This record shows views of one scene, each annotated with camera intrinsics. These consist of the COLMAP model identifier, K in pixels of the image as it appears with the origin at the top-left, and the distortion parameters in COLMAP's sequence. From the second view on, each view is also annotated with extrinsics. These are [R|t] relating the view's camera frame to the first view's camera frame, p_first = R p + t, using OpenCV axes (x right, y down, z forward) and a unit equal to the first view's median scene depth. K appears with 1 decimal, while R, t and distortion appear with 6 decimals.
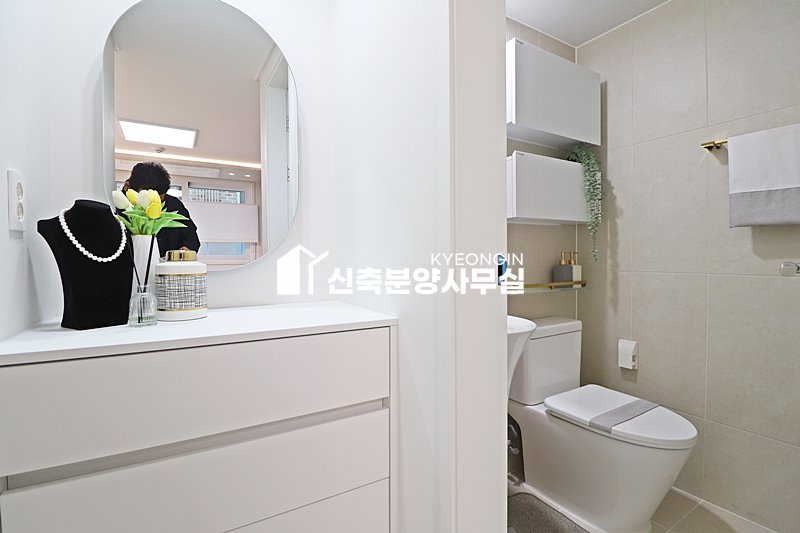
lens RADIAL K [[371.4, 0, 402.6], [0, 371.4, 262.9], [0, 0, 1]] dist [0.002980, -0.014768]
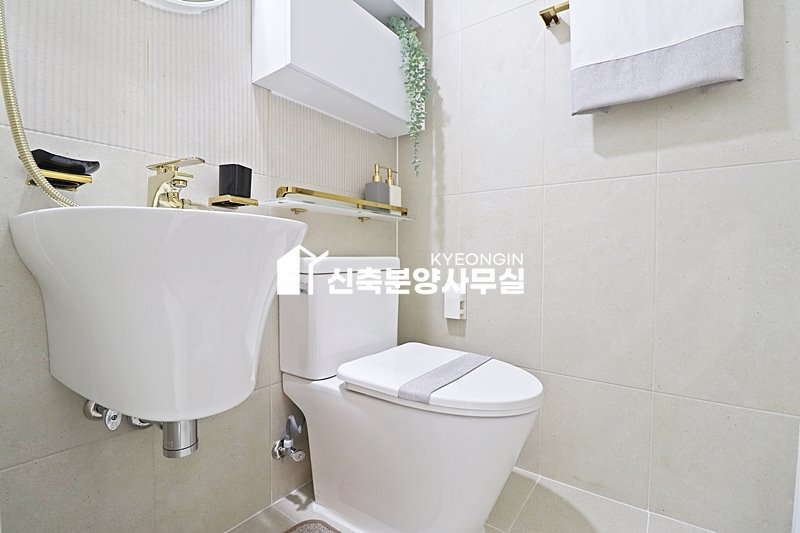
lens RADIAL K [[371.4, 0, 402.6], [0, 371.4, 262.9], [0, 0, 1]] dist [0.002980, -0.014768]
pose [[0.921985, 0.001299, 0.387224, 0.216232], [-0.003971, 0.999974, 0.006100, 0.169194], [-0.387205, -0.007162, 0.921966, 0.343733]]
